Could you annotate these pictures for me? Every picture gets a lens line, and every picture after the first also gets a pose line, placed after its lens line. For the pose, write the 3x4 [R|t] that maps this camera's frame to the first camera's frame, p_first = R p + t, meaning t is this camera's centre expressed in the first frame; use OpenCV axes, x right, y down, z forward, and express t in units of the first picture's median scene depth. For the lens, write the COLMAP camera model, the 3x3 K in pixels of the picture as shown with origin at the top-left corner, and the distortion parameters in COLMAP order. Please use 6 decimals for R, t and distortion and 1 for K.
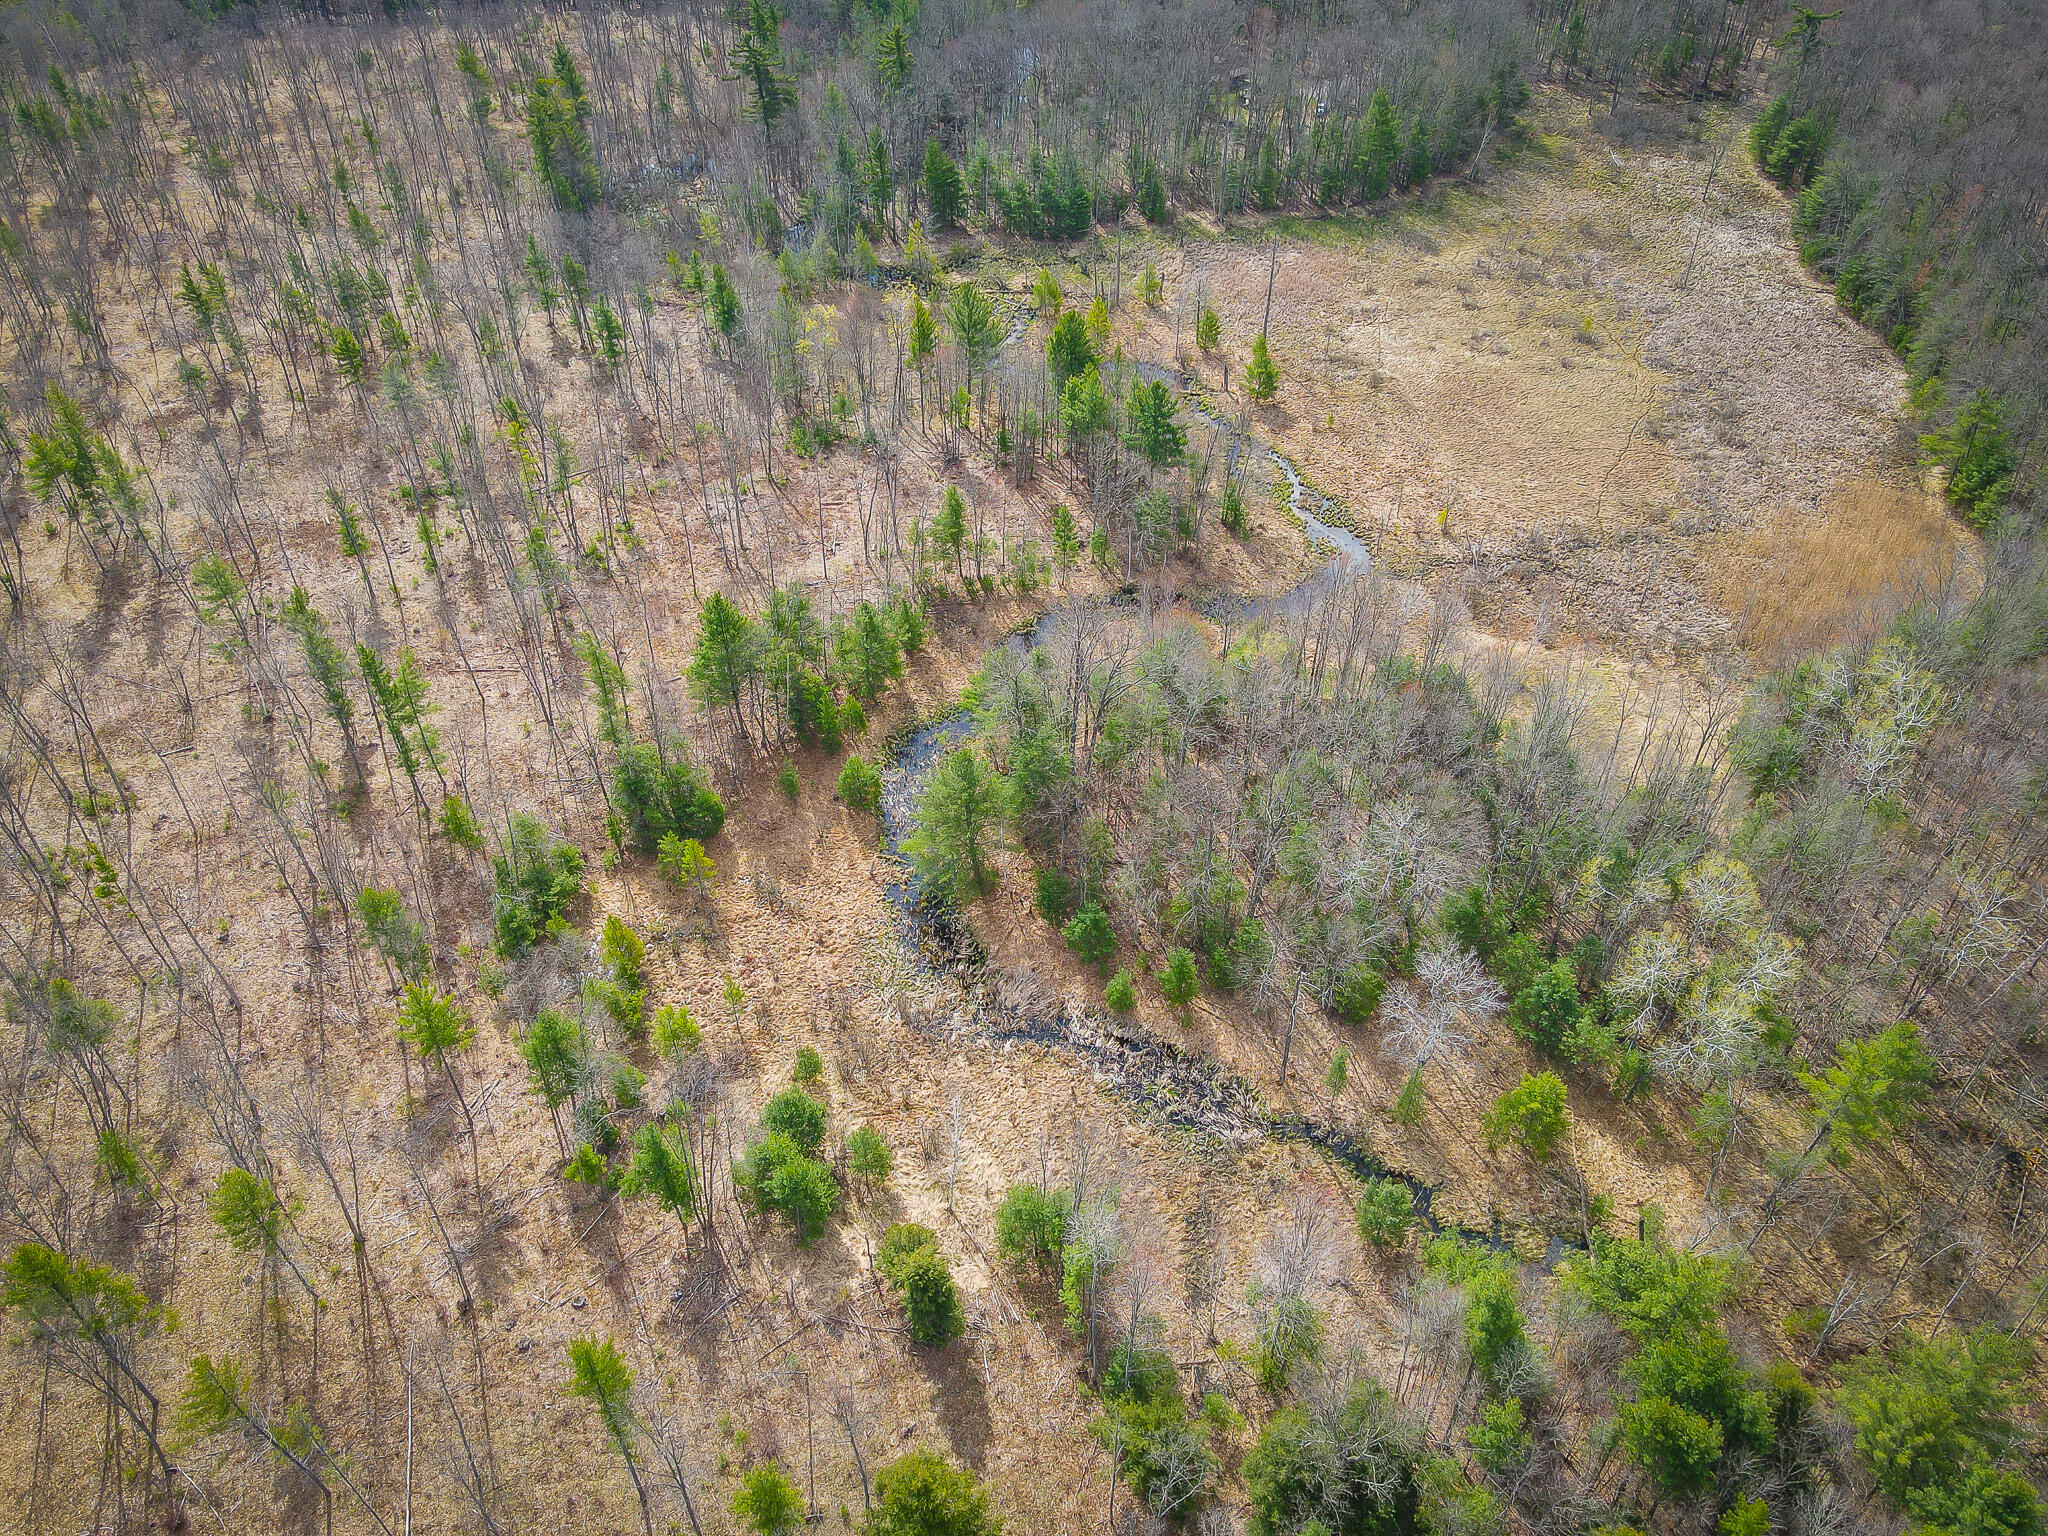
lens RADIAL K [[1472.0, 0, 1015.3], [0, 1472.0, 769.1], [0, 0, 1]] dist [0.004182, 0.022179]
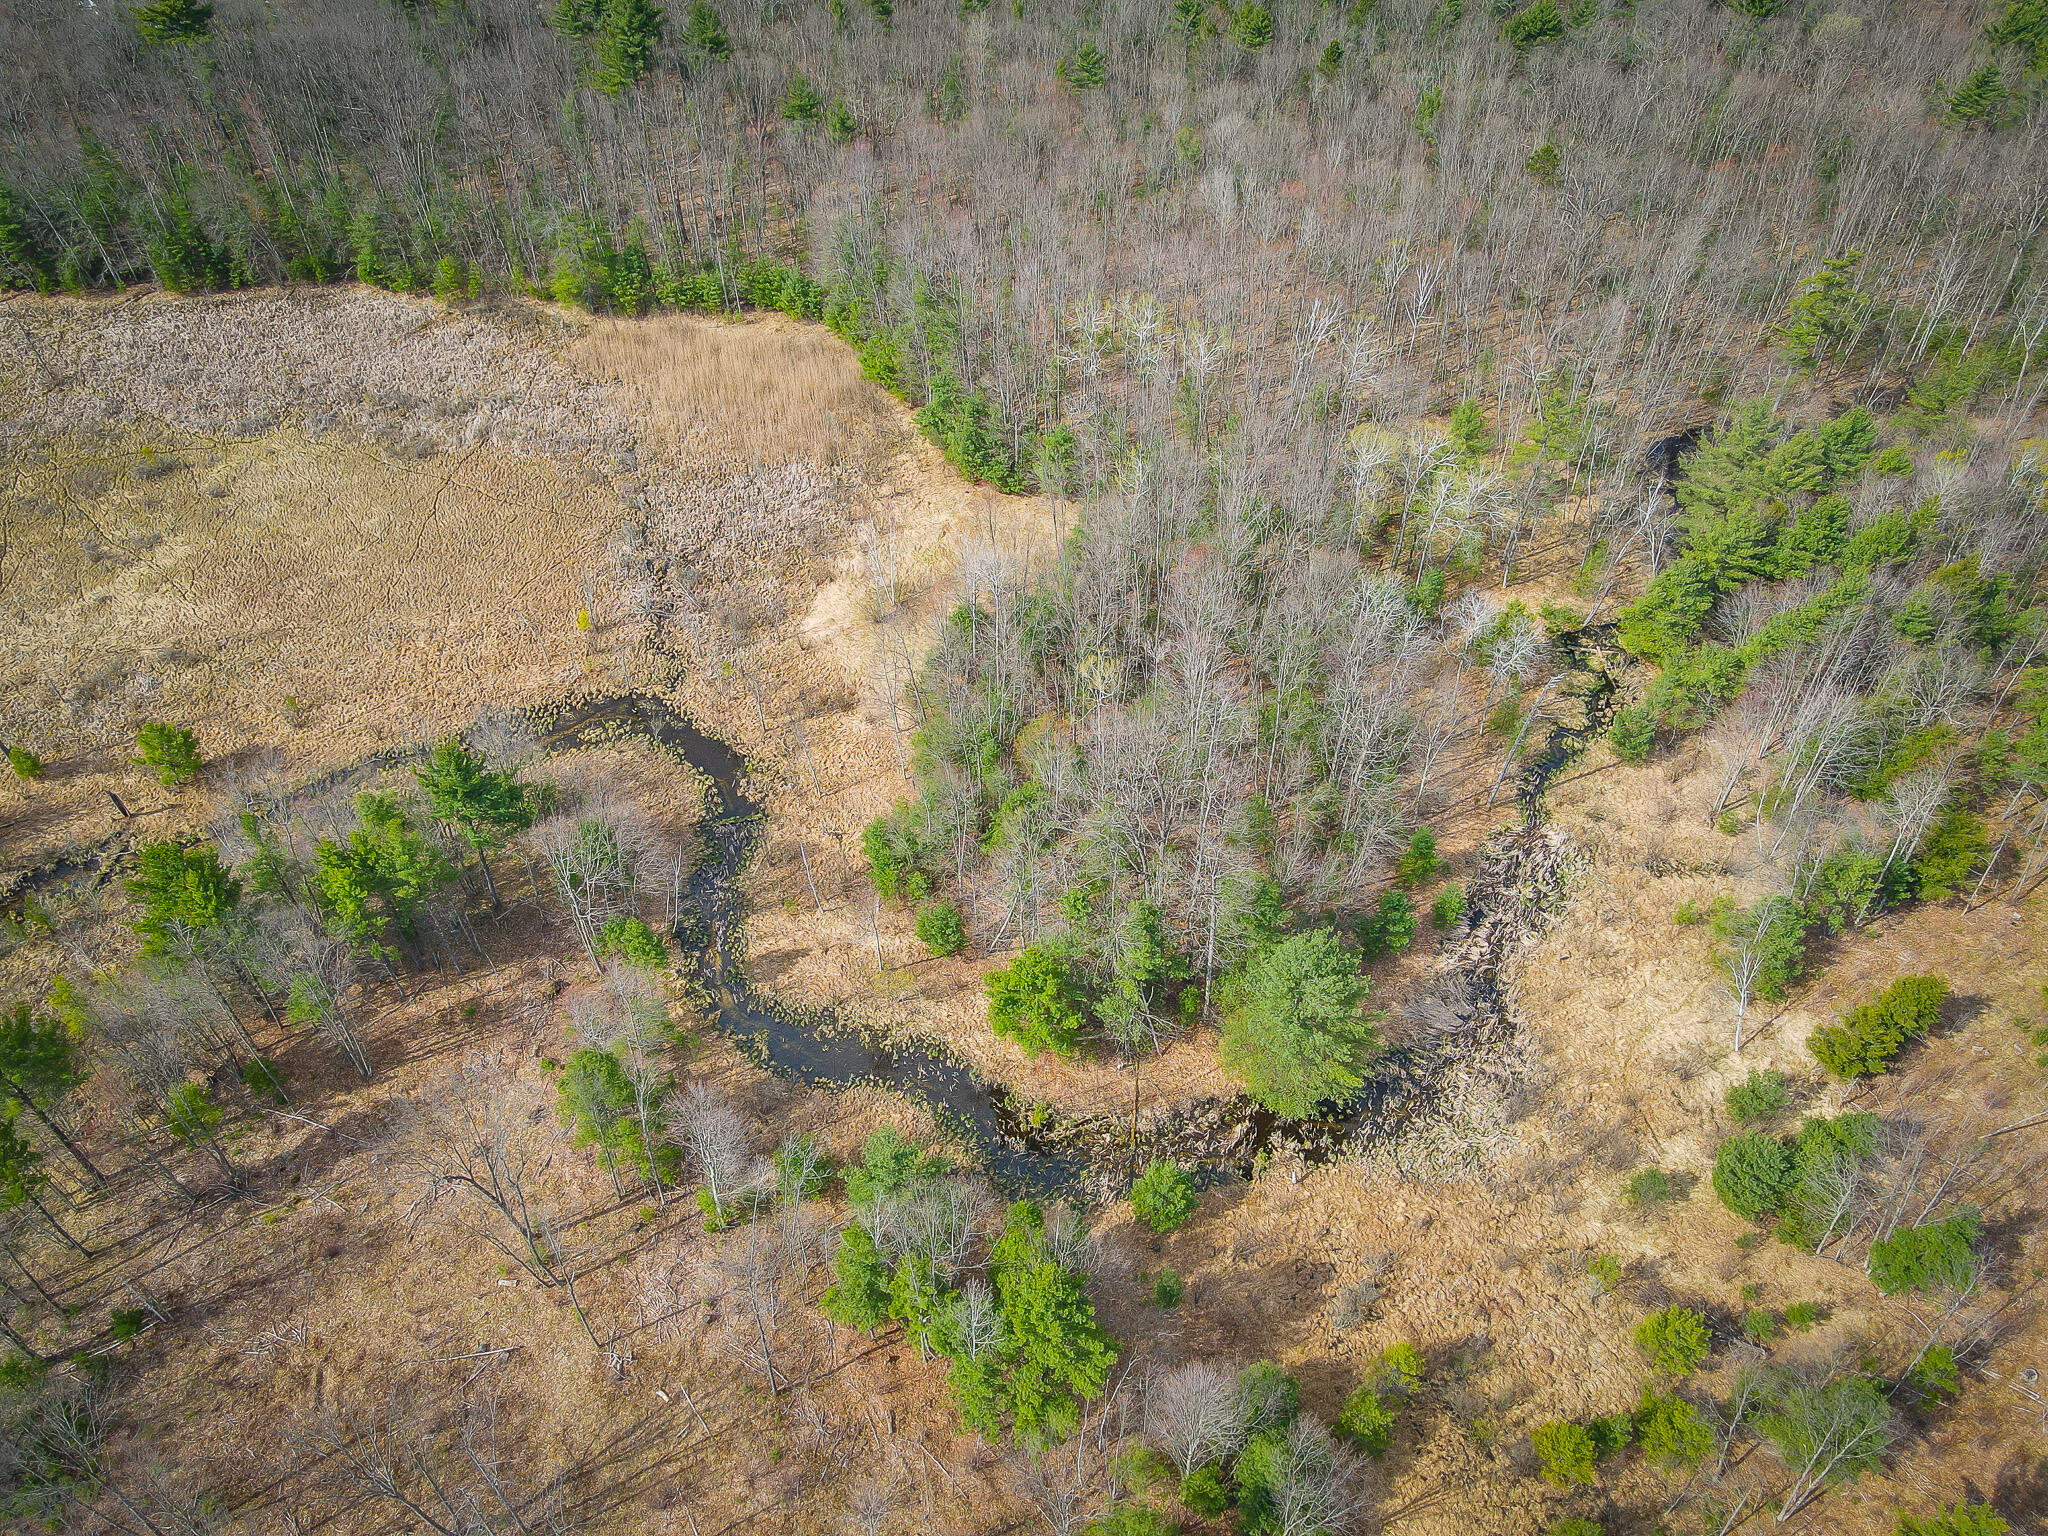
lens RADIAL K [[1472.0, 0, 1015.3], [0, 1472.0, 769.1], [0, 0, 1]] dist [0.004182, 0.022179]
pose [[-0.066000, -0.707004, 0.704123, -0.430260], [0.663061, 0.496251, 0.560432, -0.510058], [-0.745650, 0.503865, 0.436035, 0.596633]]
